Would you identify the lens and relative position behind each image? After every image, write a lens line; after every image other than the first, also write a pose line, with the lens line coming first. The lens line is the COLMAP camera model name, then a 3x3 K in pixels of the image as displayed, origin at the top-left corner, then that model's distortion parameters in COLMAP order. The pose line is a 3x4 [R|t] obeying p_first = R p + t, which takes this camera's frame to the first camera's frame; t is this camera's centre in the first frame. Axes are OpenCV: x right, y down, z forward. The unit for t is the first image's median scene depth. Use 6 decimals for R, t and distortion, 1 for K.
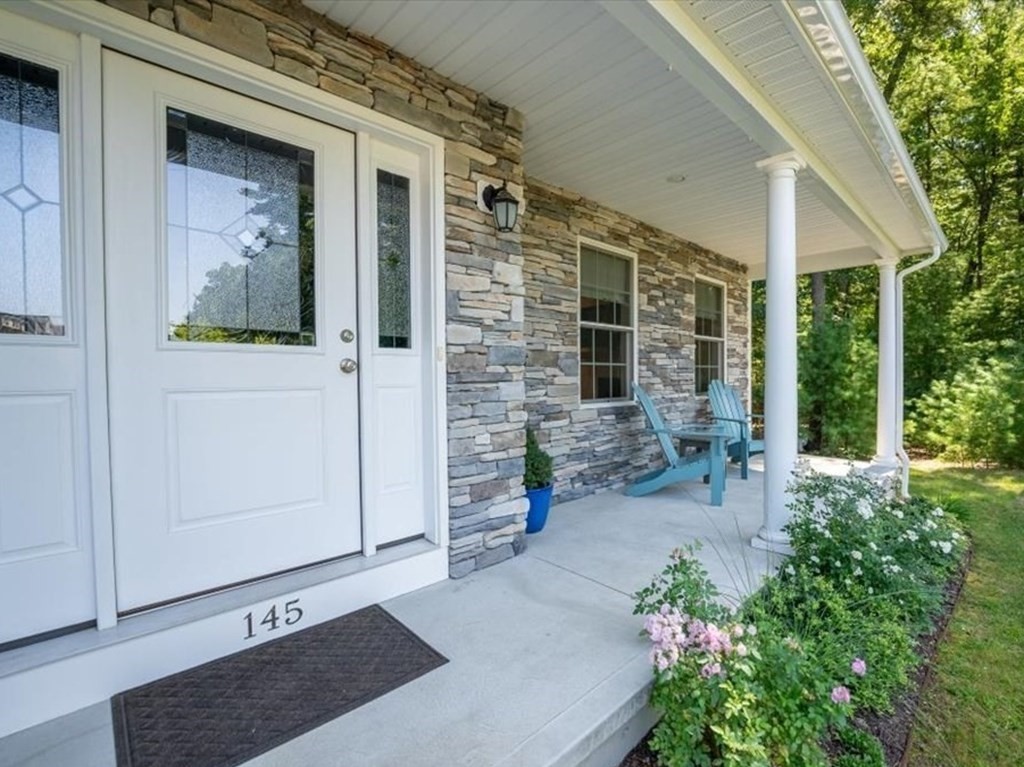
lens RADIAL K [[480.6, 0, 554.3], [0, 480.6, 383.8], [0, 0, 1]] dist [-0.023642, -0.000116]
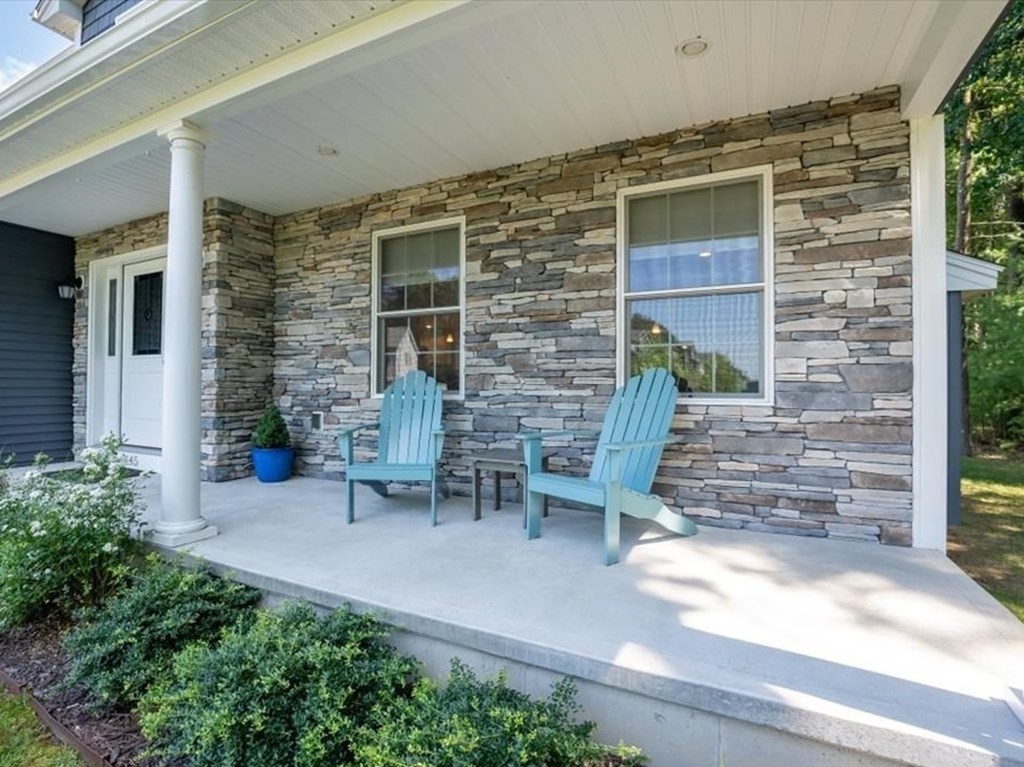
lens RADIAL K [[480.6, 0, 504.5], [0, 480.6, 378.6], [0, 0, 1]] dist [-0.023642, -0.000116]
pose [[0.317180, -0.011698, -0.948293, 1.159400], [-0.019941, 0.999621, -0.019001, 0.025529], [0.948156, 0.024937, 0.316827, 0.973680]]
